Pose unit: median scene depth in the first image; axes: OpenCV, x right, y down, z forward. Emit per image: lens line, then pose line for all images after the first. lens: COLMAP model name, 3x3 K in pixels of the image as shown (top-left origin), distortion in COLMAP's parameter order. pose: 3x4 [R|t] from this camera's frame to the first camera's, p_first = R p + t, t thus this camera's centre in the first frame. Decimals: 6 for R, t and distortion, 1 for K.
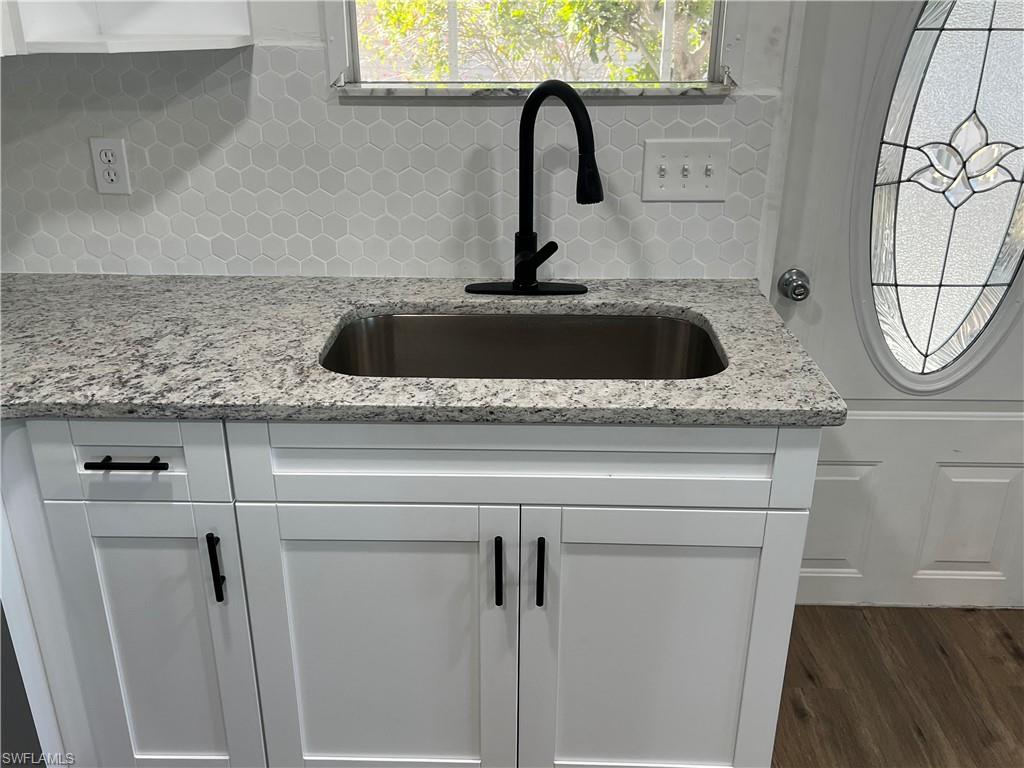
lens RADIAL K [[915.5, 0, 509.6], [0, 915.5, 376.2], [0, 0, 1]] dist [0.050760, -0.052831]
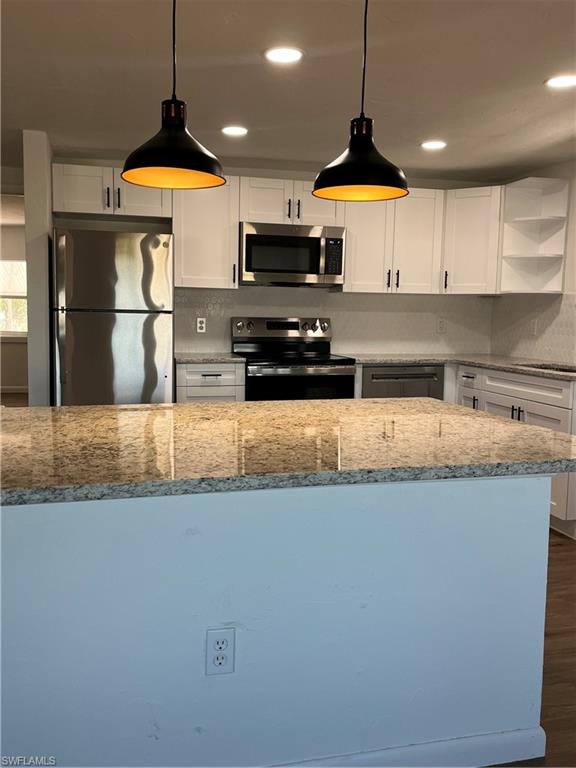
lens RADIAL K [[686.6, 0, 282.0], [0, 686.6, 385.4], [0, 0, 1]] dist [0.050760, -0.052831]
pose [[0.253524, 0.100357, -0.962109, 2.020560], [-0.396446, 0.918017, -0.008709, 0.410271], [0.882358, 0.383632, 0.272525, -0.533551]]
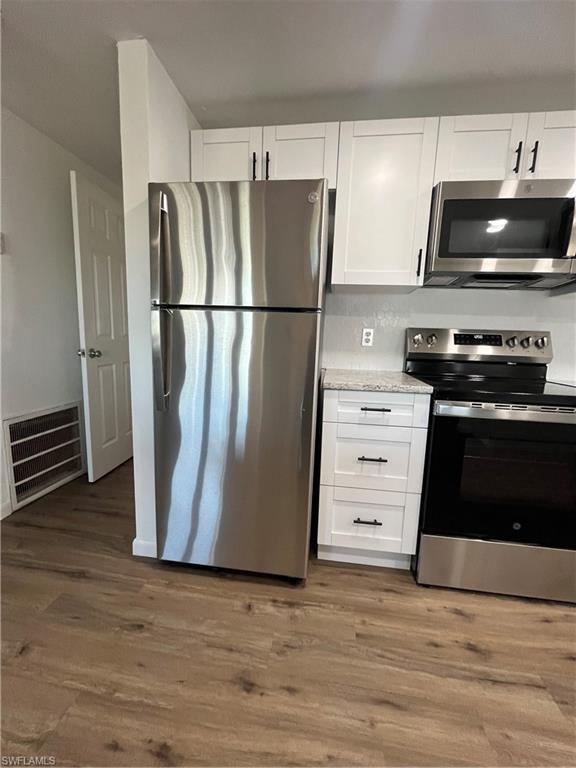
lens RADIAL K [[312.7, 0, 288.8], [0, 312.7, 383.4], [0, 0, 1]] dist [0.002284, 0.000278]
pose [[-0.124934, 0.138240, -0.982487, 0.311081], [-0.423365, 0.888140, 0.178800, 0.353632], [0.897304, 0.438289, -0.052433, -0.269805]]
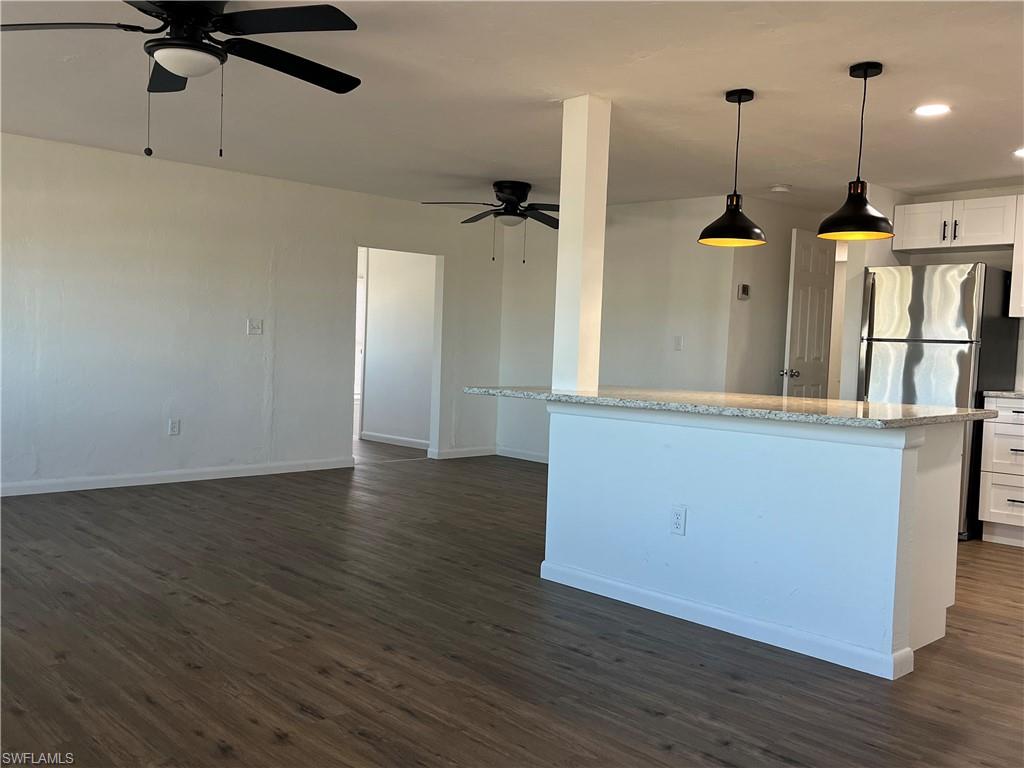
lens RADIAL K [[915.5, 0, 512.0], [0, 915.5, 384.7], [0, 0, 1]] dist [0.050760, -0.052831]
pose [[-0.711257, -0.000516, -0.702932, 2.886405], [-0.314810, 0.894341, 0.317882, -0.061275], [0.628497, 0.447385, -0.636269, 0.743230]]
